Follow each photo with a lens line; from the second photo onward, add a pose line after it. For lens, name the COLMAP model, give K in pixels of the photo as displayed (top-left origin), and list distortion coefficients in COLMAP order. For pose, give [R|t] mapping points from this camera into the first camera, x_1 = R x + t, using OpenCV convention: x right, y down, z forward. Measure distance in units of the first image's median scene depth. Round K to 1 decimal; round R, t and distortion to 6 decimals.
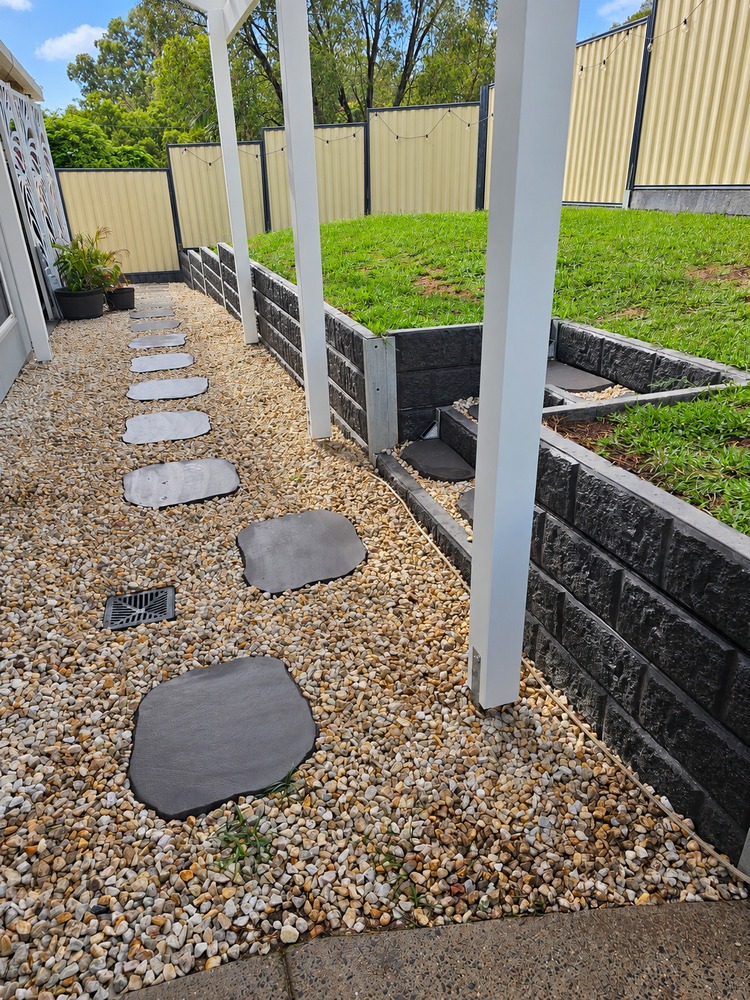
lens RADIAL K [[679.9, 0, 376.4], [0, 679.9, 486.5], [0, 0, 1]] dist [0.050745, -0.003478]
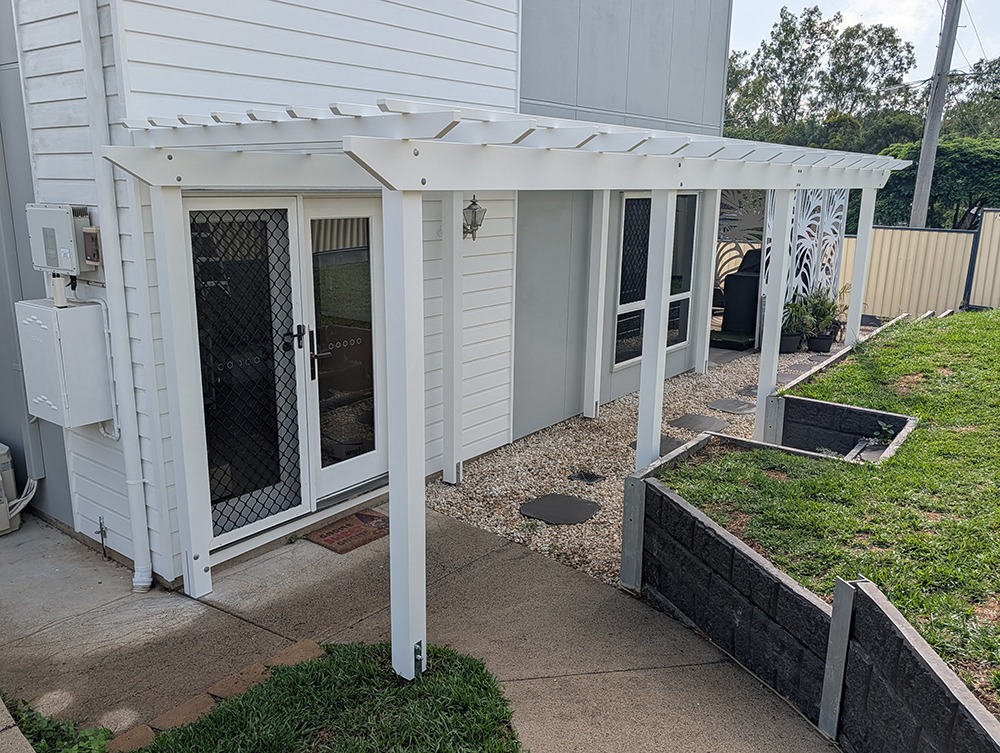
lens RADIAL K [[818.9, 0, 472.7], [0, 818.9, 386.4], [0, 0, 1]] dist [0.002100, 0.002866]
pose [[0.545554, 0.232613, -0.805147, 1.182620], [-0.369842, 0.928925, 0.017775, -0.007108], [0.752056, 0.288080, 0.592809, -0.722332]]
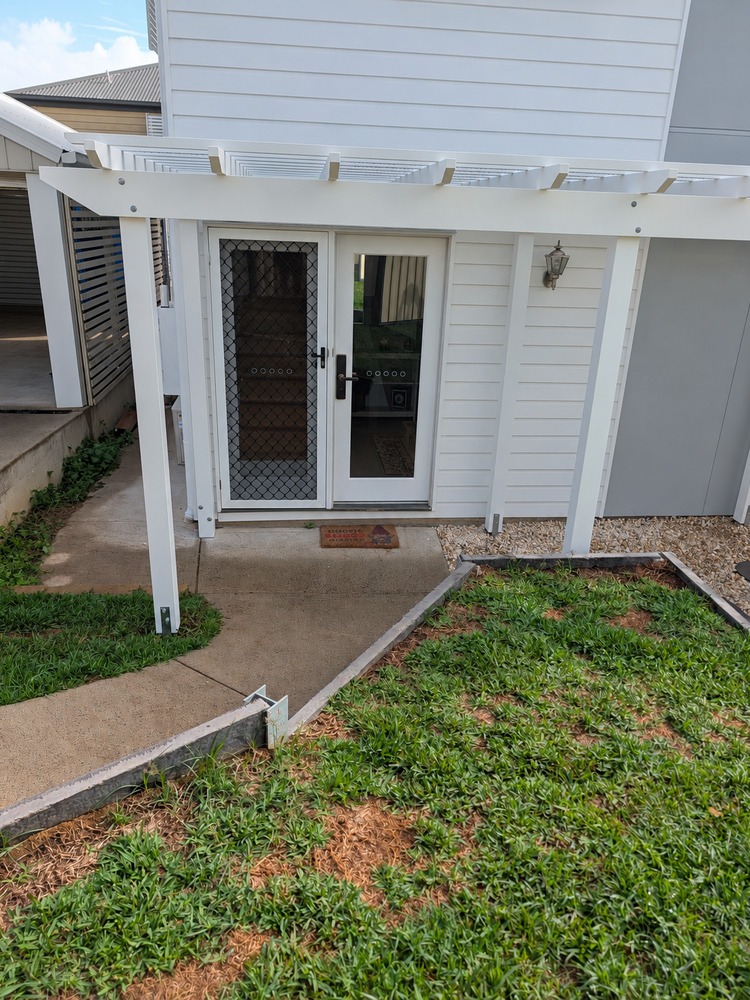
lens RADIAL K [[725.5, 0, 370.6], [0, 725.5, 505.4], [0, 0, 1]] dist [0.006996, -0.009489]
pose [[-0.226926, 0.377180, -0.897909, 1.268773], [-0.432123, 0.787245, 0.439903, -0.443246], [0.872797, 0.487832, -0.015658, 0.209872]]
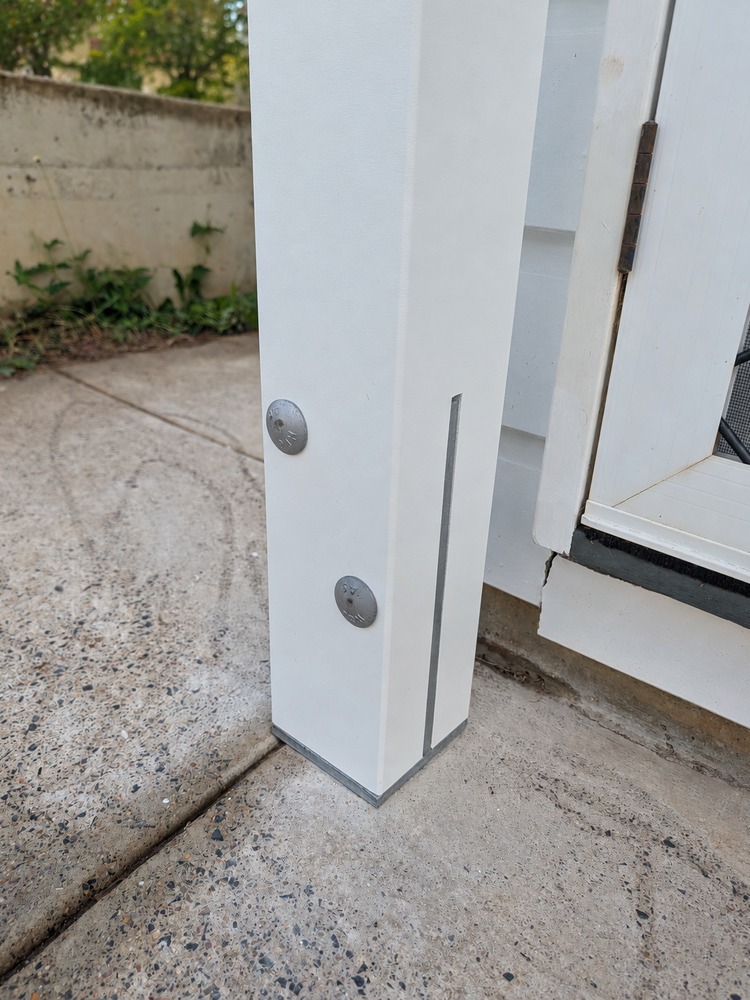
lens RADIAL K [[716.5, 0, 383.9], [0, 716.5, 498.6], [0, 0, 1]] dist [0.004347, -0.001113]
pose [[-0.852257, 0.226441, -0.471575, -0.094134], [-0.231372, 0.645329, 0.728023, 0.370664], [0.469175, 0.729571, -0.497594, -0.069827]]
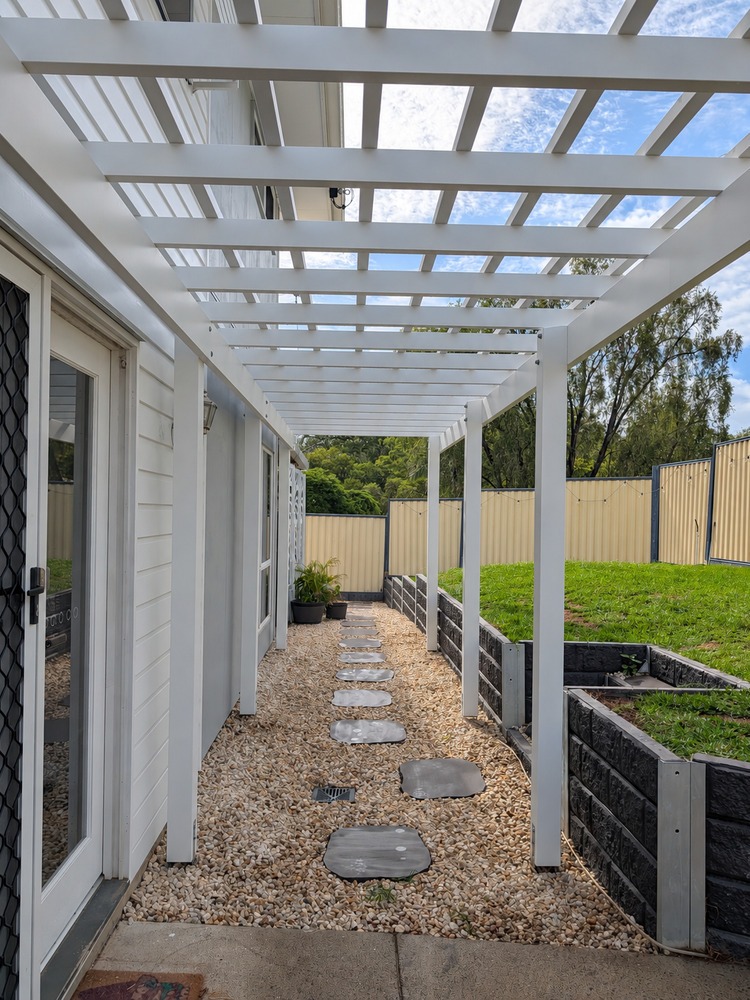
lens RADIAL K [[725.5, 0, 370.6], [0, 725.5, 505.4], [0, 0, 1]] dist [0.006996, -0.009489]
pose [[0.958118, 0.038674, -0.283752, 0.138624], [-0.155023, 0.903151, -0.400358, 0.179854], [0.240787, 0.427578, 0.871320, -0.543518]]
